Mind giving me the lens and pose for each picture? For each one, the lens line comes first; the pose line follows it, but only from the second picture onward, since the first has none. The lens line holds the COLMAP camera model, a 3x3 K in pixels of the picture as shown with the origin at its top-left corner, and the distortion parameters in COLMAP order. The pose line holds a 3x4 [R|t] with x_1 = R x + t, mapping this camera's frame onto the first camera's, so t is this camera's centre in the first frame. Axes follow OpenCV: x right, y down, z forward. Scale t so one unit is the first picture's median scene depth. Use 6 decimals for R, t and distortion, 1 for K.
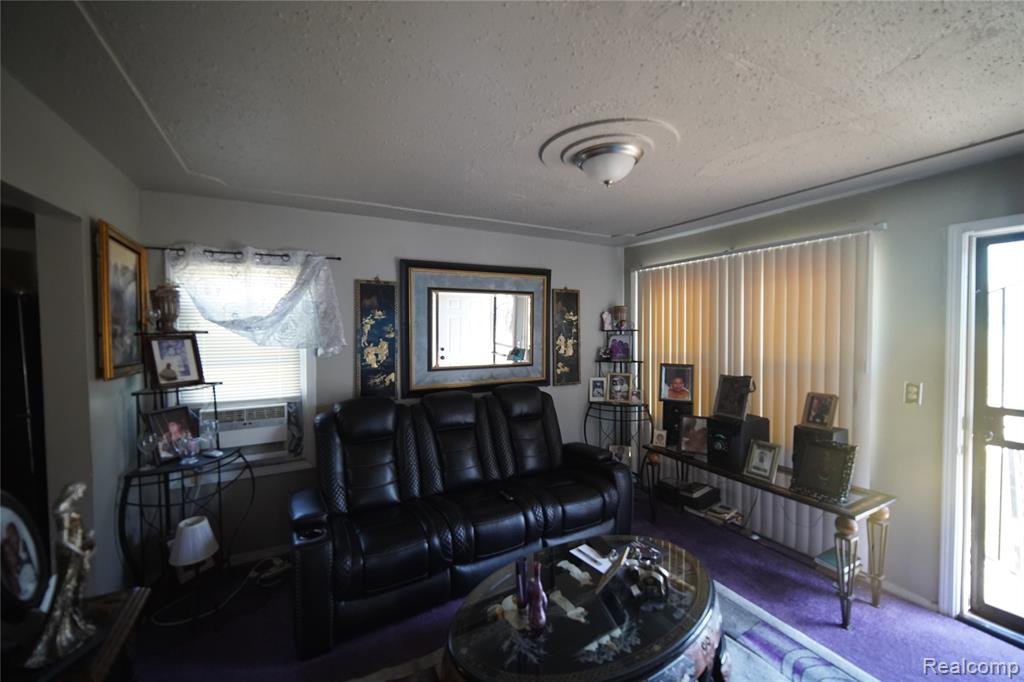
lens RADIAL K [[416.1, 0, 512.0], [0, 416.1, 341.0], [0, 0, 1]] dist [-0.000505, -0.000180]
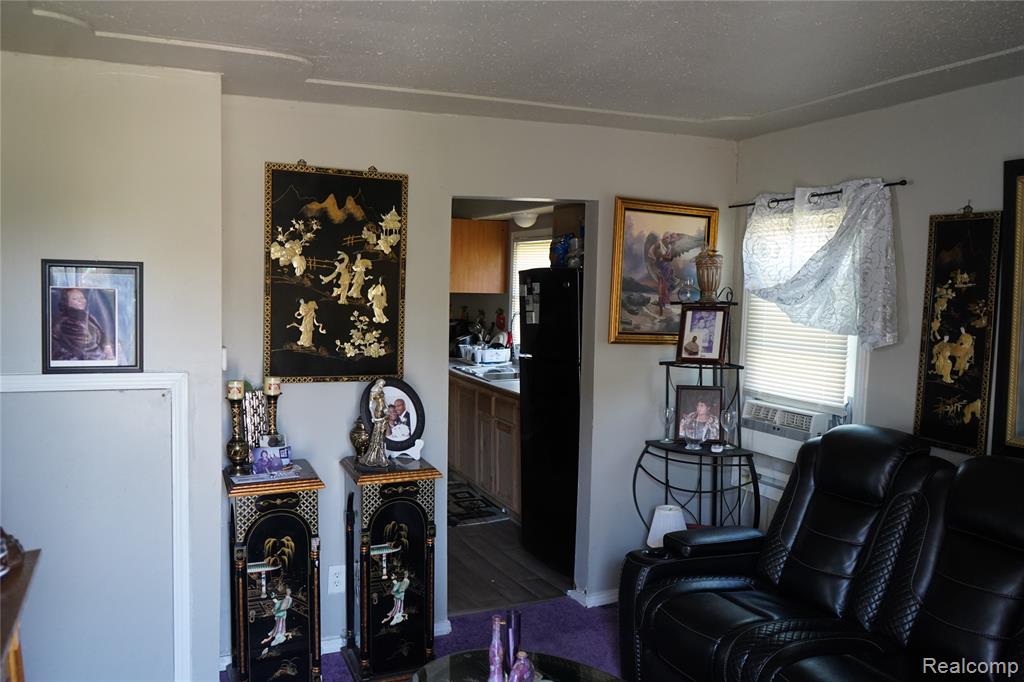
lens RADIAL K [[823.2, 0, 512.0], [0, 823.2, 341.0], [0, 0, 1]] dist [-0.012893, 0.006562]
pose [[-0.077749, 0.072542, -0.994330, 0.734851], [-0.048164, 0.995912, 0.076423, -0.040297], [0.995809, 0.053832, -0.073938, 0.541806]]
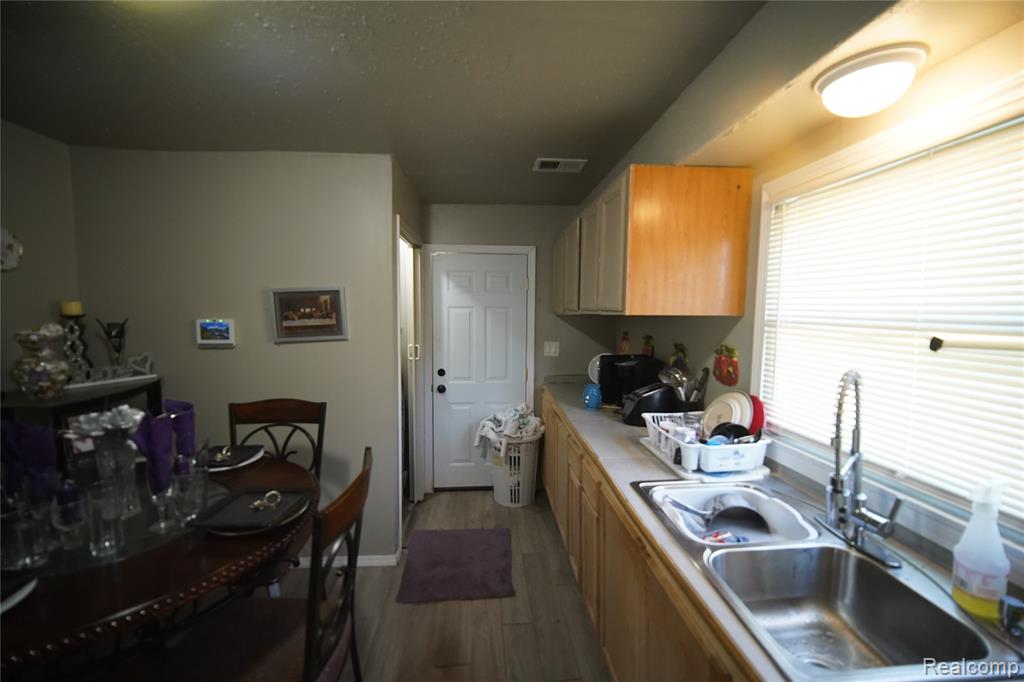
lens RADIAL K [[418.6, 0, 512.0], [0, 418.6, 341.0], [0, 0, 1]] dist [-0.000204, -0.000034]
pose [[-0.395669, 0.077237, -0.915140, -0.916189], [-0.035070, 0.994460, 0.099094, -0.006745], [0.917723, 0.071302, -0.390768, 0.280640]]
